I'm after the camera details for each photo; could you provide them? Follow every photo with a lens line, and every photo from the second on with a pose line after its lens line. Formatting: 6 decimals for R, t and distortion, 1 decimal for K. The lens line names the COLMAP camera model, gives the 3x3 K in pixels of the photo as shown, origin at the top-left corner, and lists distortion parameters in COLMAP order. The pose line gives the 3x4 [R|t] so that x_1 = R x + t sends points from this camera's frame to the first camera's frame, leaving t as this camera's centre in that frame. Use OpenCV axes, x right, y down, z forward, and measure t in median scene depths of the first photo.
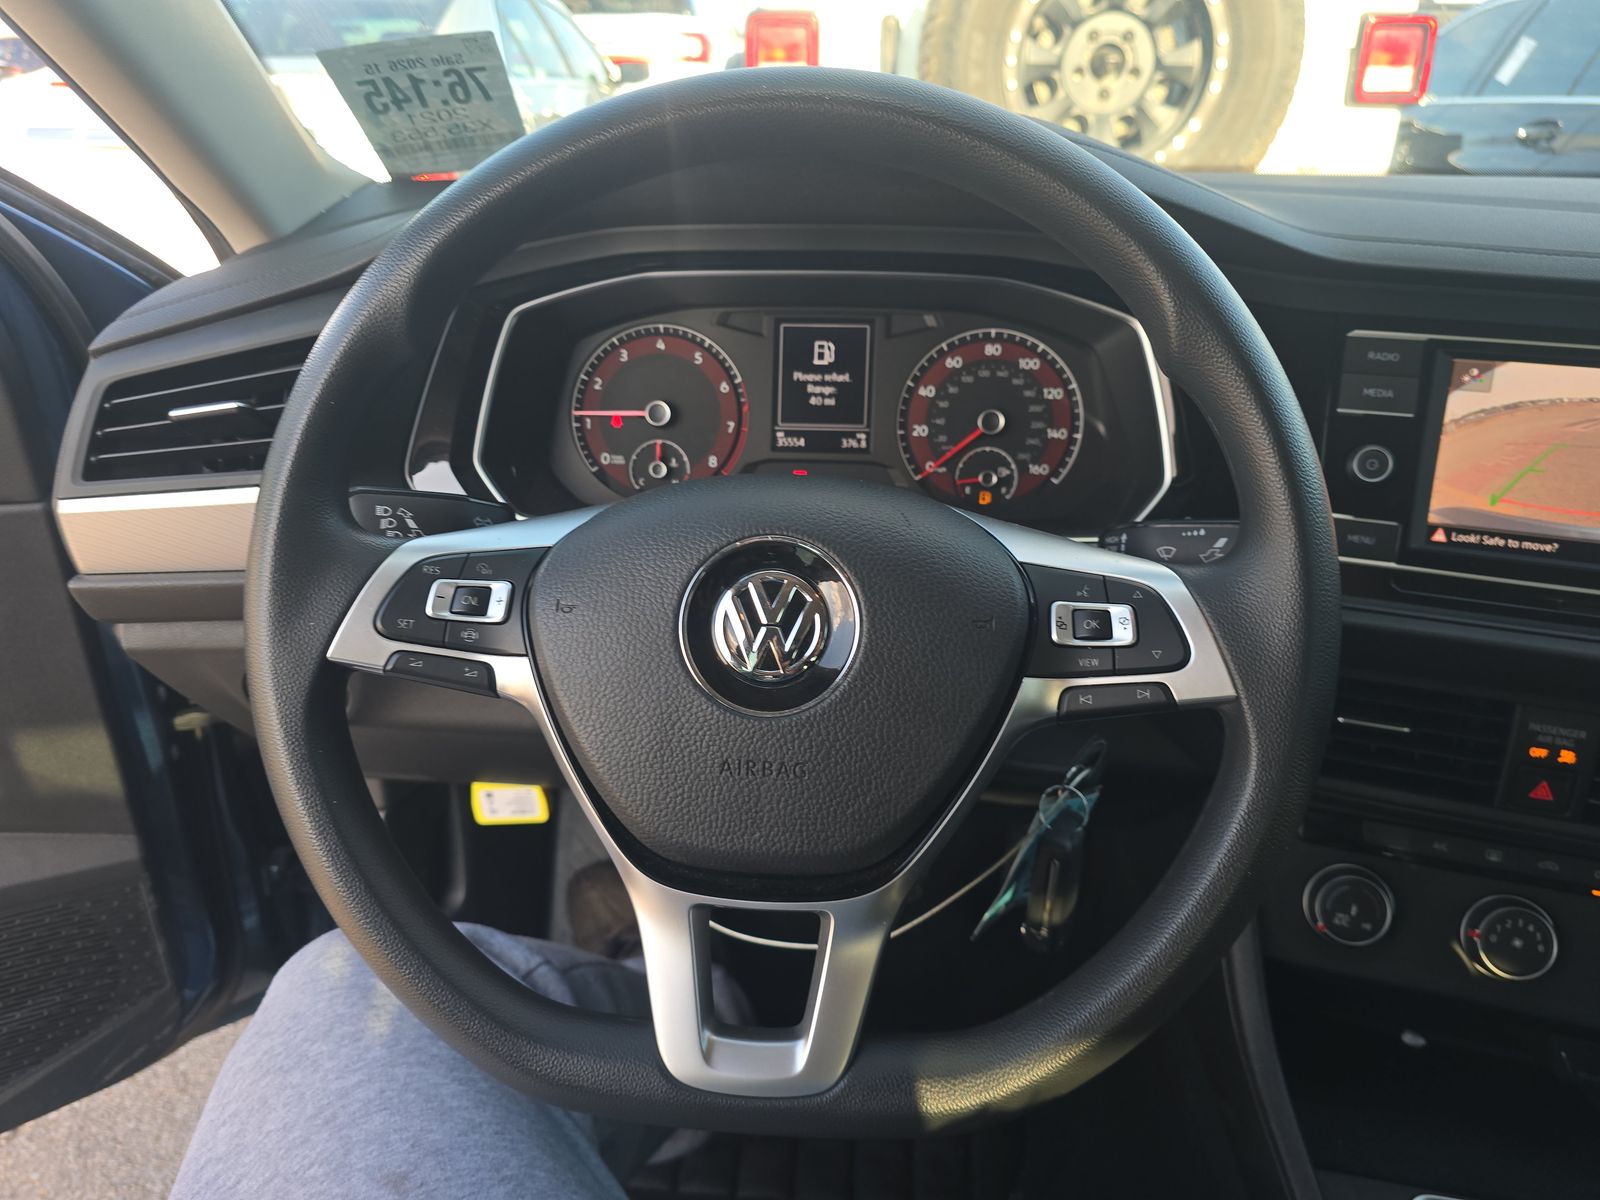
lens RADIAL K [[1083.2, 0, 783.0], [0, 1083.2, 616.4], [0, 0, 1]] dist [0.008976, -0.023180]
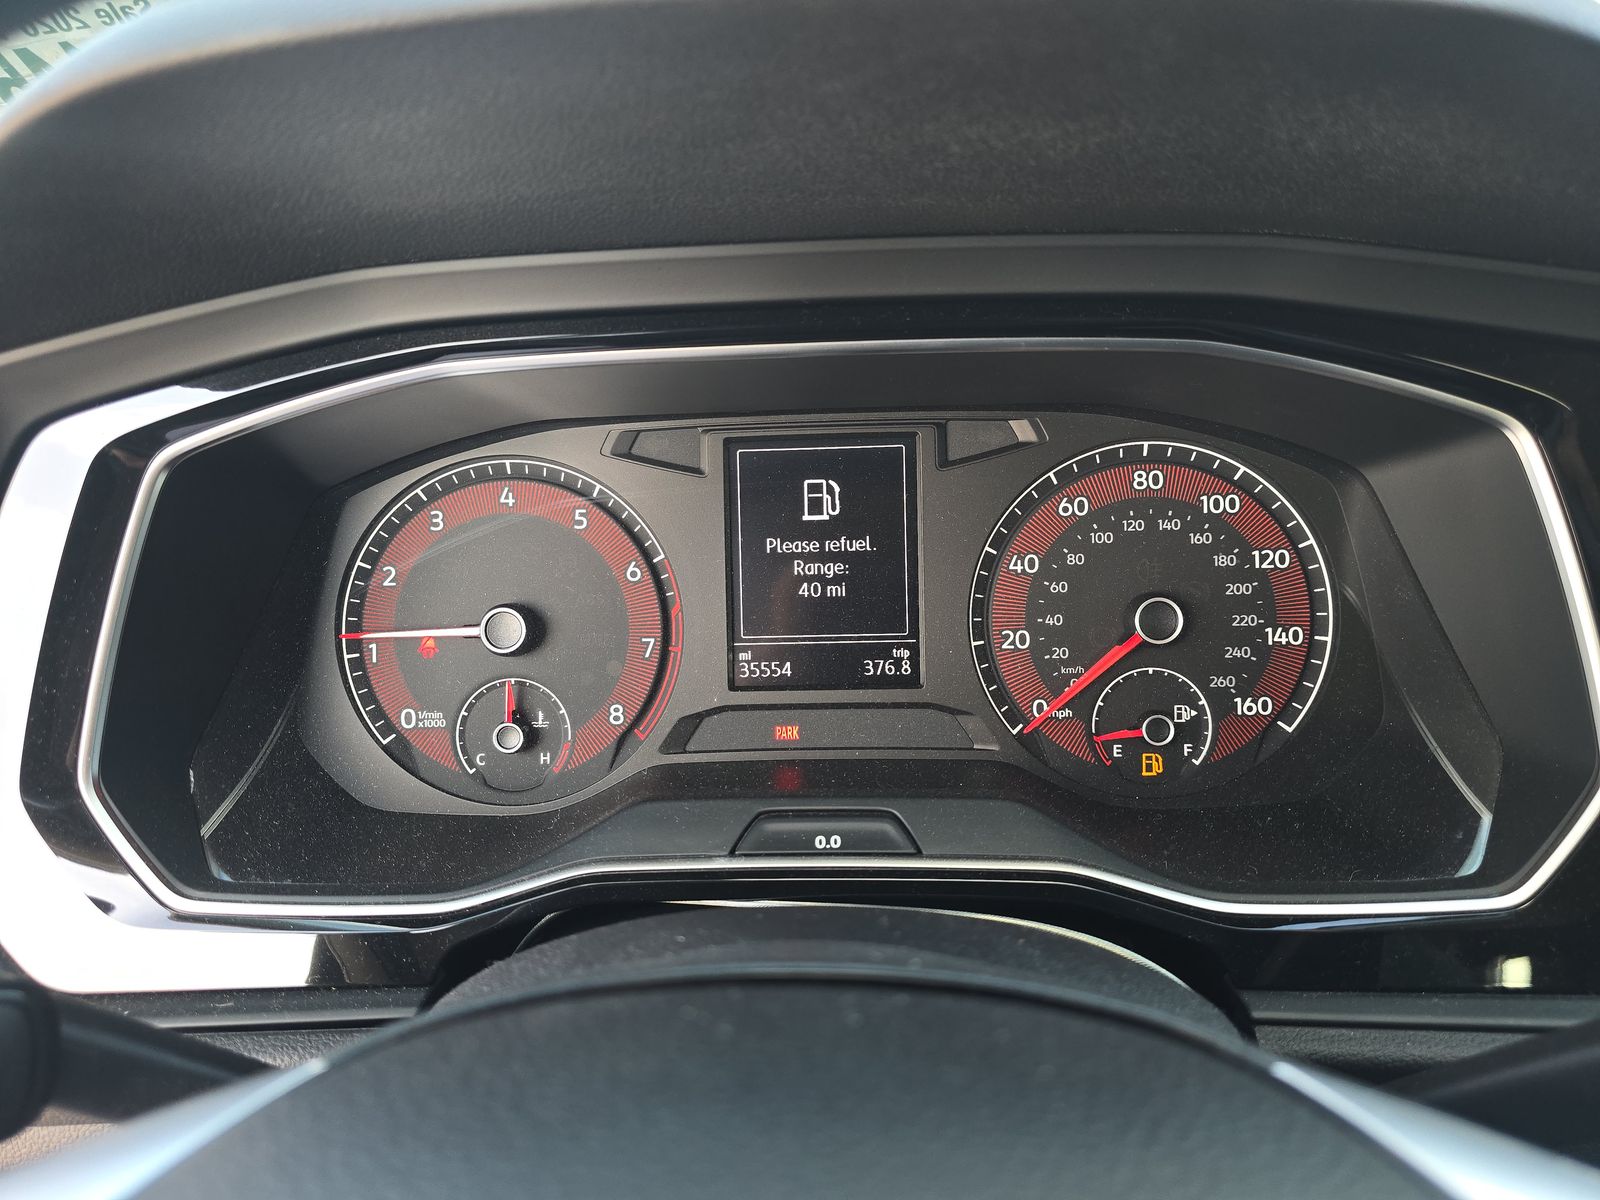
lens RADIAL K [[1083.2, 0, 803.5], [0, 1083.2, 590.2], [0, 0, 1]] dist [0.008976, -0.023180]
pose [[0.998636, -0.048751, 0.018675, 0.017880], [0.050169, 0.995120, -0.084971, -0.157751], [-0.014441, 0.085792, 0.996208, 0.491925]]
